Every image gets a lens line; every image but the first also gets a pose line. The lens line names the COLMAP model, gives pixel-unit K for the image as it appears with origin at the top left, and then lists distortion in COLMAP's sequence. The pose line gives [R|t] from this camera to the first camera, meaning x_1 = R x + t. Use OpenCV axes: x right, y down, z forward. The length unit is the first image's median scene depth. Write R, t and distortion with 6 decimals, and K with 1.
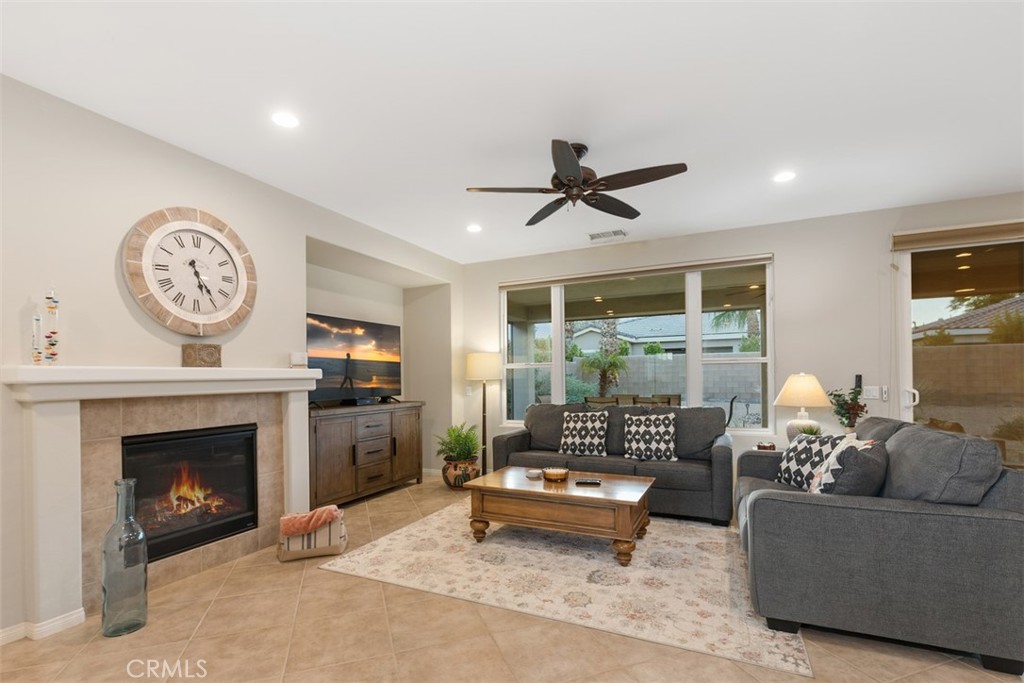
lens RADIAL K [[463.6, 0, 513.9], [0, 463.6, 373.7], [0, 0, 1]] dist [0.002393, -0.000093]
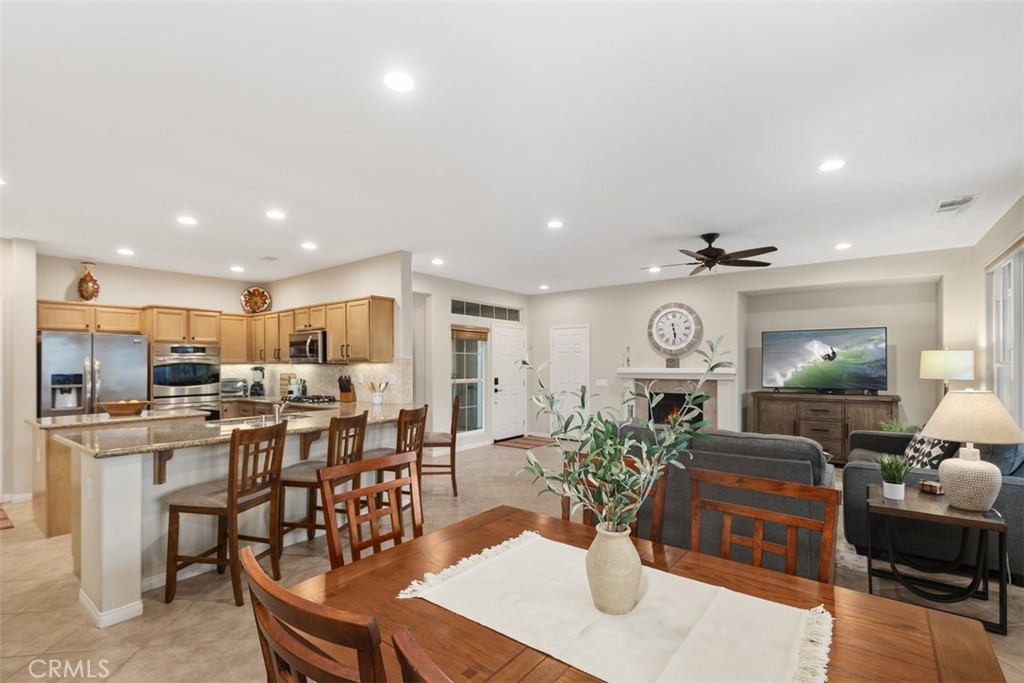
lens RADIAL K [[463.6, 0, 512.3], [0, 463.6, 360.5], [0, 0, 1]] dist [0.002393, -0.000093]
pose [[-0.209014, 0.004843, -0.977901, 1.854668], [0.013585, 0.999906, 0.002048, -0.068208], [0.977818, -0.012857, -0.209060, 0.682936]]
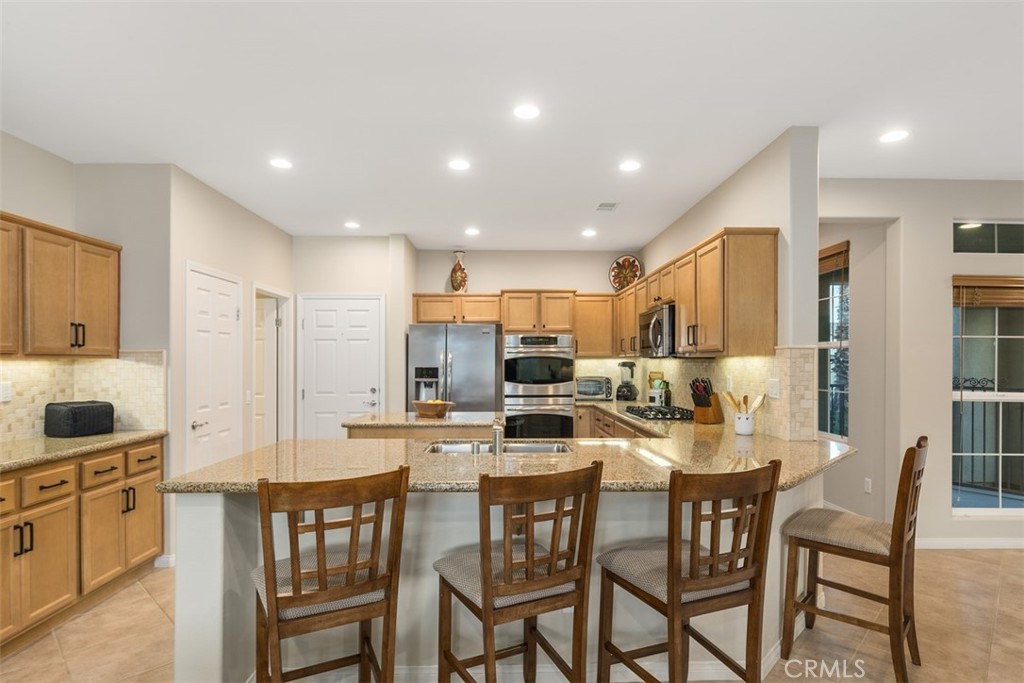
lens RADIAL K [[542.7, 0, 509.9], [0, 542.7, 360.4], [0, 0, 1]] dist [0.005900, 0.000333]
pose [[-0.892642, 0.009582, -0.450664, 1.131285], [0.011158, 0.999937, -0.000840, -0.057716], [0.450628, -0.005779, -0.892693, 0.571823]]
